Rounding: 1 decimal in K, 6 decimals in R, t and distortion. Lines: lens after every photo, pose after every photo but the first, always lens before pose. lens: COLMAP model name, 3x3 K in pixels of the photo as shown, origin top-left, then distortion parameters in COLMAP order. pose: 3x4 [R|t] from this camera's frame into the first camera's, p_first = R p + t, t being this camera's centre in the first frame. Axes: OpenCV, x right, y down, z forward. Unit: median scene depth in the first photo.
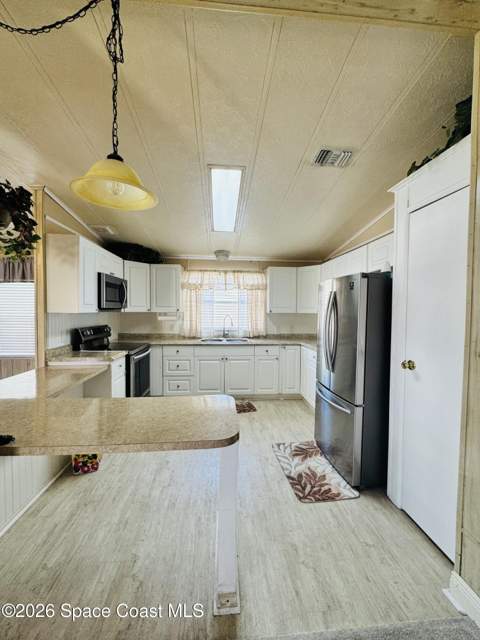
lens RADIAL K [[255.5, 0, 241.2], [0, 255.5, 321.3], [0, 0, 1]] dist [-0.001208, -0.000296]
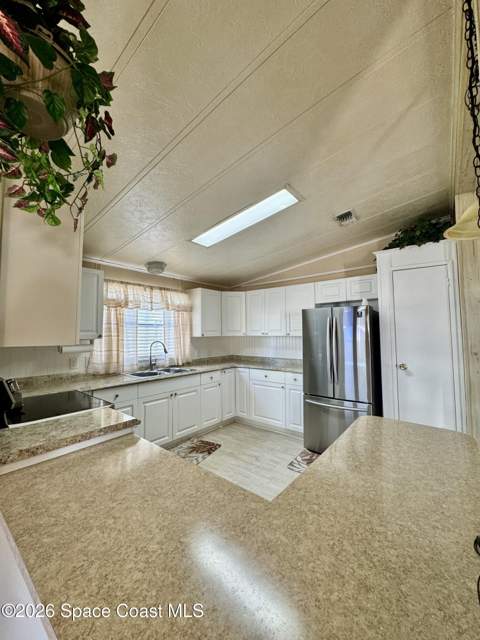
lens RADIAL K [[255.5, 0, 241.2], [0, 255.5, 321.3], [0, 0, 1]] dist [-0.001208, -0.000296]
pose [[0.693943, 0.020124, 0.719748, -0.491525], [0.044628, 0.996485, -0.070889, -0.017398], [-0.718645, 0.081314, 0.690606, 0.260028]]
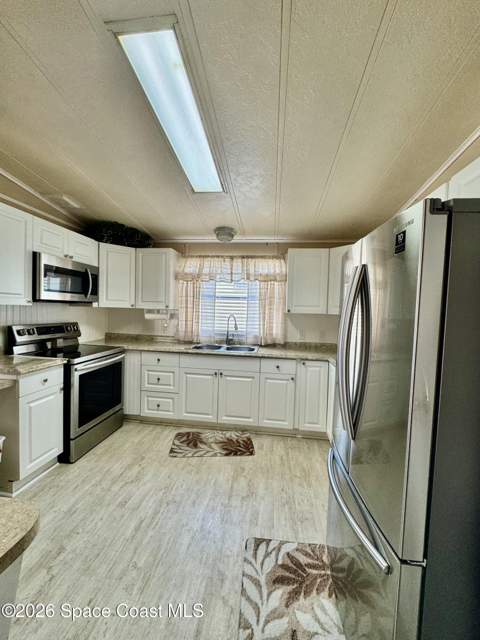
lens RADIAL K [[255.5, 0, 241.2], [0, 255.5, 321.3], [0, 0, 1]] dist [-0.001208, -0.000296]
pose [[0.978144, 0.030533, -0.205673, 0.140834], [-0.031710, 0.999494, -0.002430, -0.003631], [0.205495, 0.008899, 0.978618, 0.287834]]
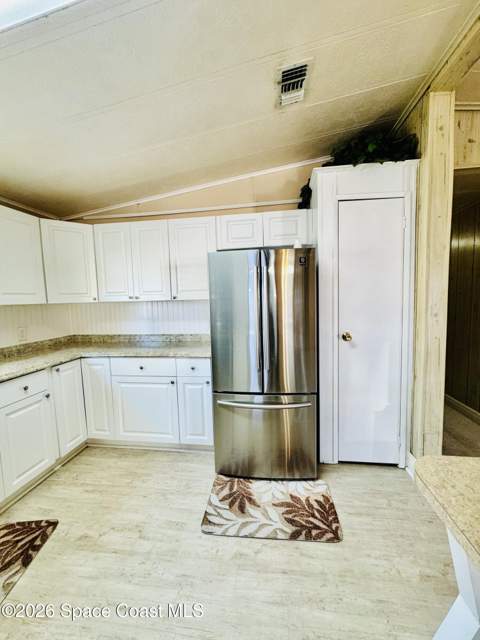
lens RADIAL K [[255.5, 0, 241.2], [0, 255.5, 321.3], [0, 0, 1]] dist [-0.001208, -0.000296]
pose [[0.225070, -0.100778, 0.969117, -0.237821], [0.069340, 0.993771, 0.087238, -0.014456], [-0.971872, 0.047564, 0.230656, 0.509078]]
